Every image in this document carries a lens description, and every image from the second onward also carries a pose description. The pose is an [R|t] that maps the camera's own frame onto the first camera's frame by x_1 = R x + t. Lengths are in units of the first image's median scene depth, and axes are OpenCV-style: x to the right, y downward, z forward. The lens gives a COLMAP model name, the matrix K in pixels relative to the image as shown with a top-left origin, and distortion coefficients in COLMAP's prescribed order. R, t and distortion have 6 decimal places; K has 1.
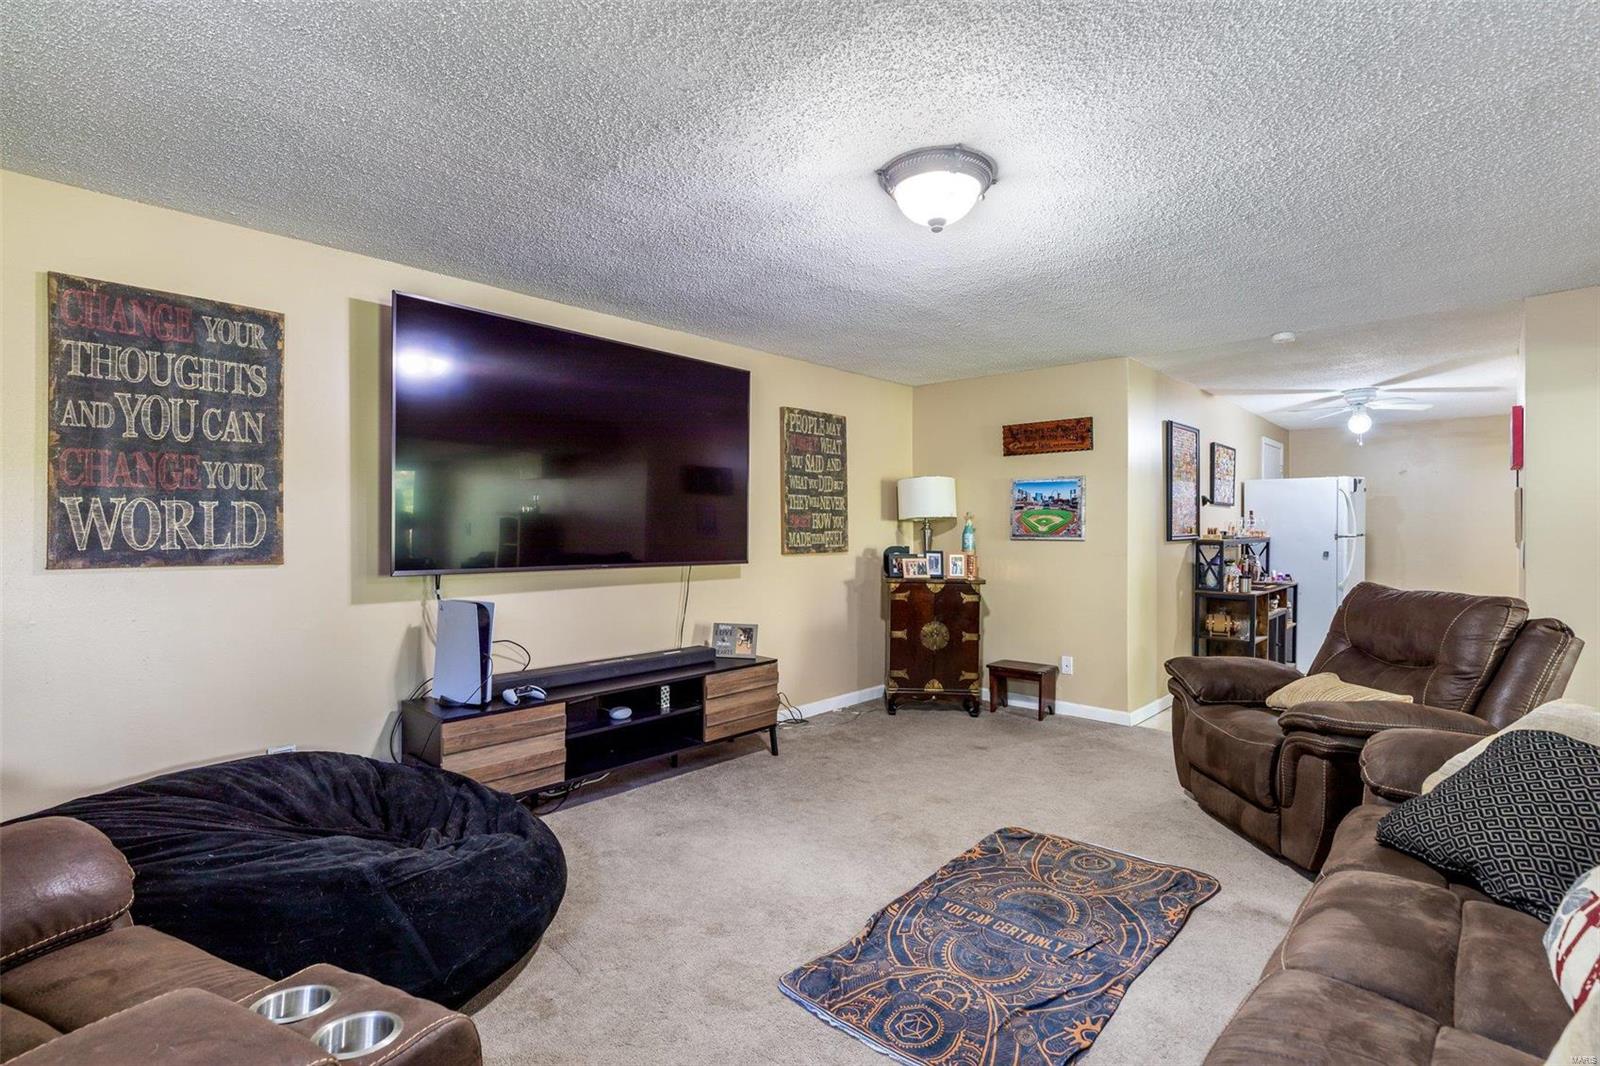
lens RADIAL K [[787.5, 0, 798.4], [0, 787.5, 533.4], [0, 0, 1]] dist [-0.004539, 0.000546]
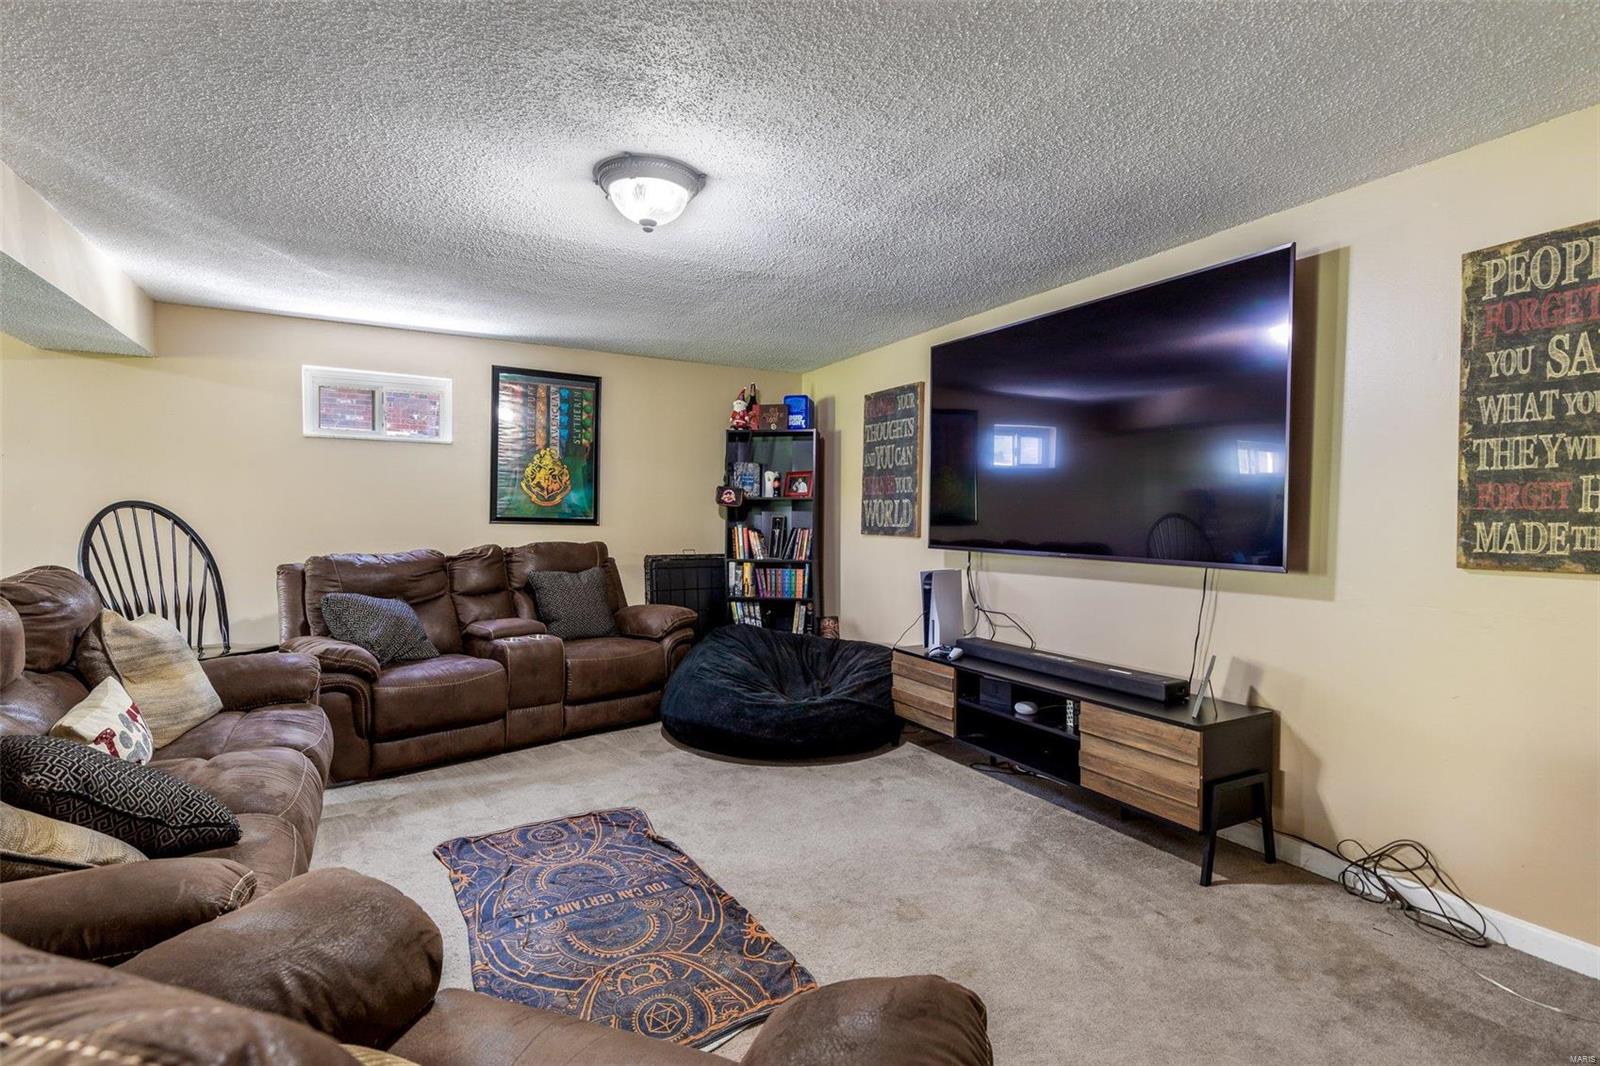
lens RADIAL K [[787.5, 0, 798.2], [0, 787.5, 535.9], [0, 0, 1]] dist [-0.004539, 0.000546]
pose [[-0.347385, 0.014631, -0.937608, 0.959393], [-0.014736, 0.999670, 0.021059, 0.005618], [0.937607, 0.021132, -0.347055, 1.351645]]
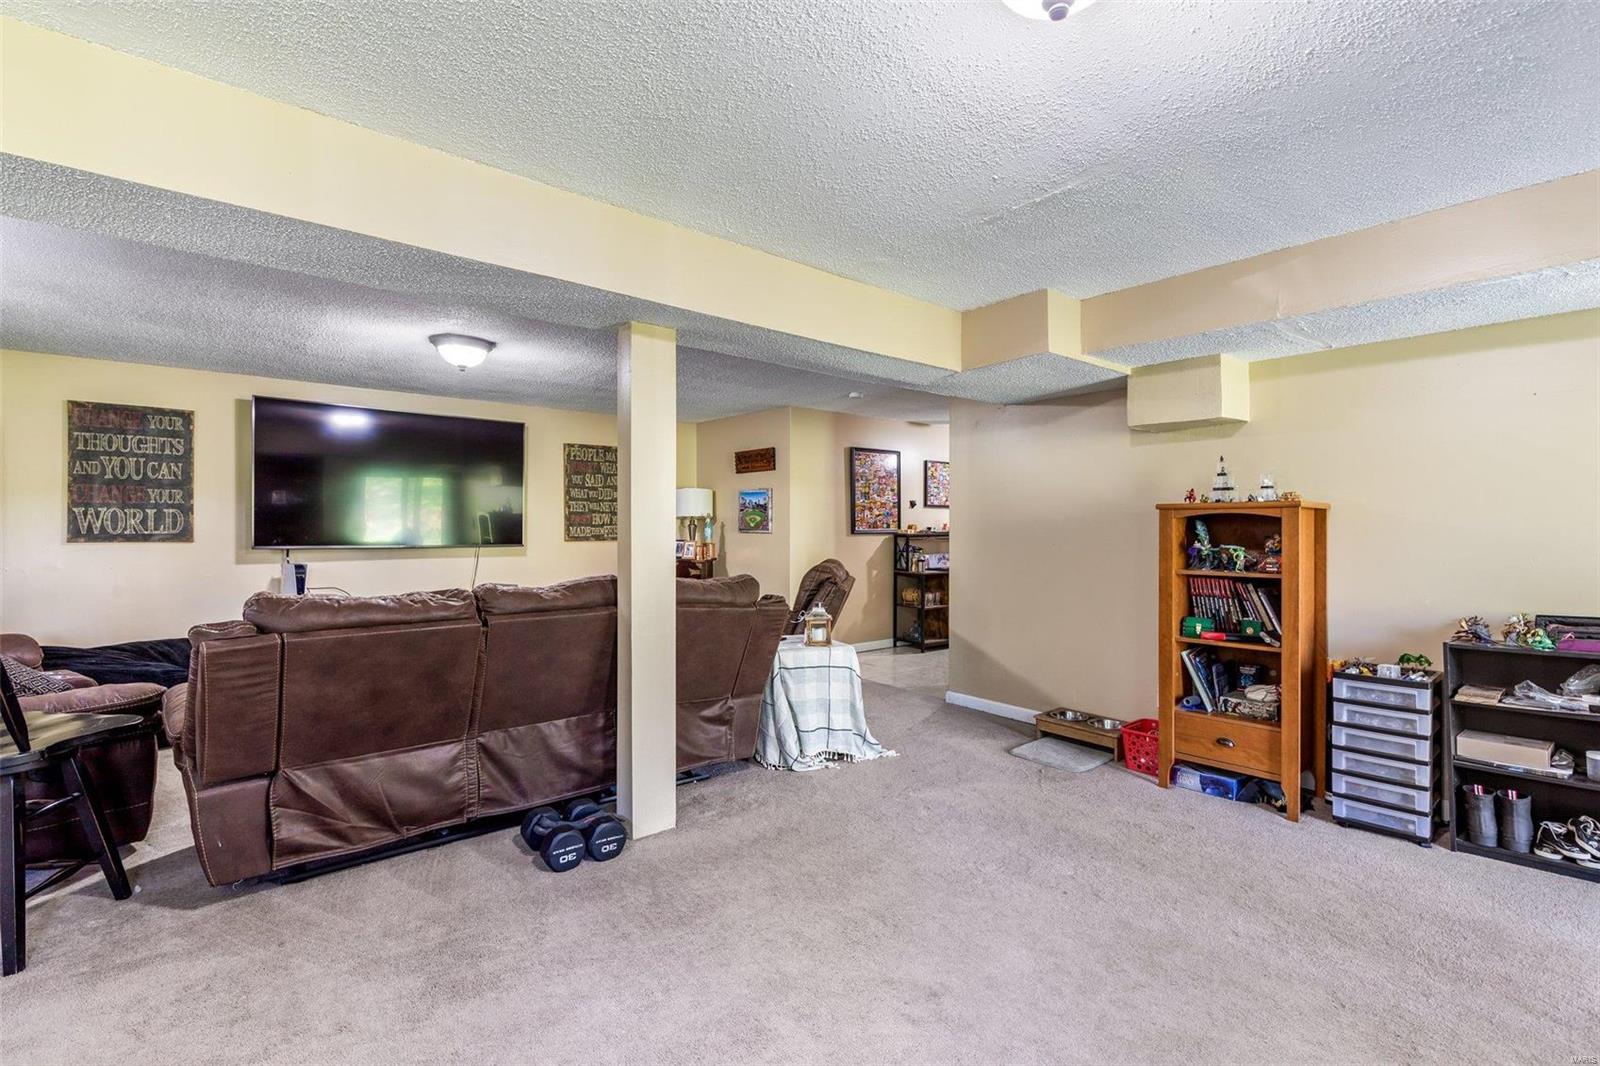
lens RADIAL K [[715.3, 0, 788.8], [0, 715.3, 531.4], [0, 0, 1]] dist [0.000133, -0.000323]
pose [[0.987665, 0.003404, -0.156545, 1.061337], [-0.002954, 0.999991, 0.003104, 0.003904], [0.156554, -0.002604, 0.987666, -0.497646]]
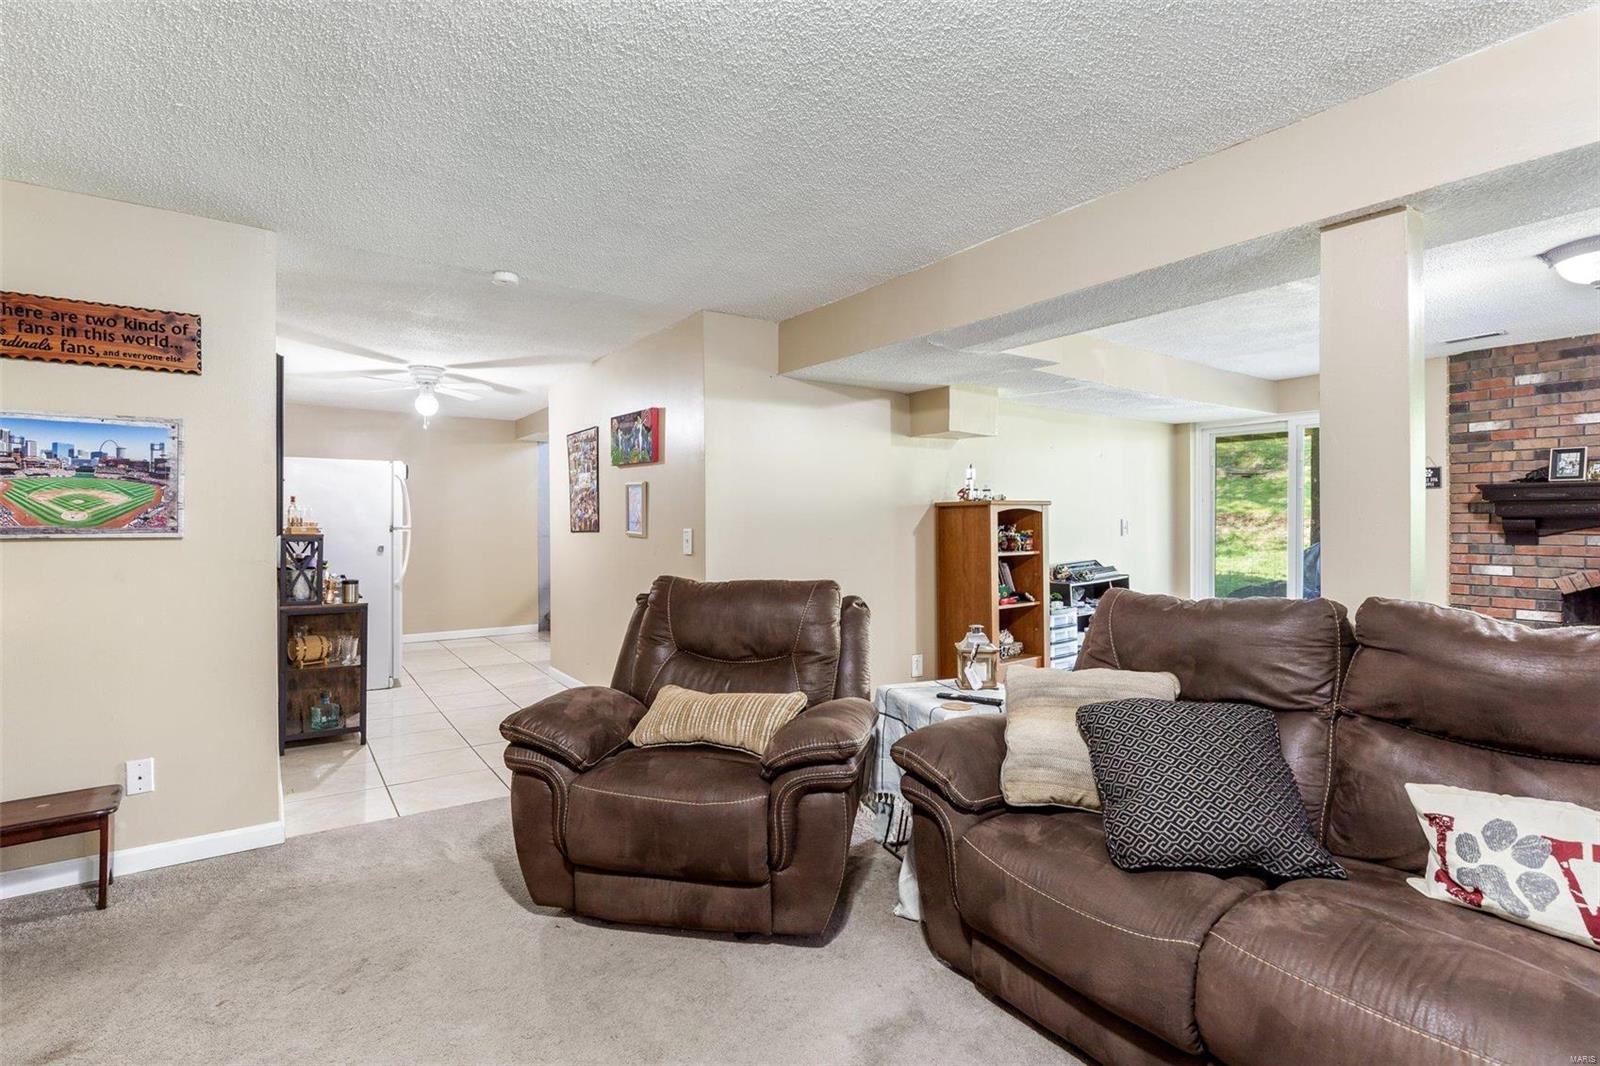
lens RADIAL K [[747.0, 0, 810.5], [0, 747.0, 525.0], [0, 0, 1]] dist [-0.000470, -0.001034]
pose [[0.197291, -0.002915, 0.980341, -0.105060], [0.006272, 0.999979, 0.001711, 0.003138], [-0.980325, 0.005811, 0.197305, 0.832556]]
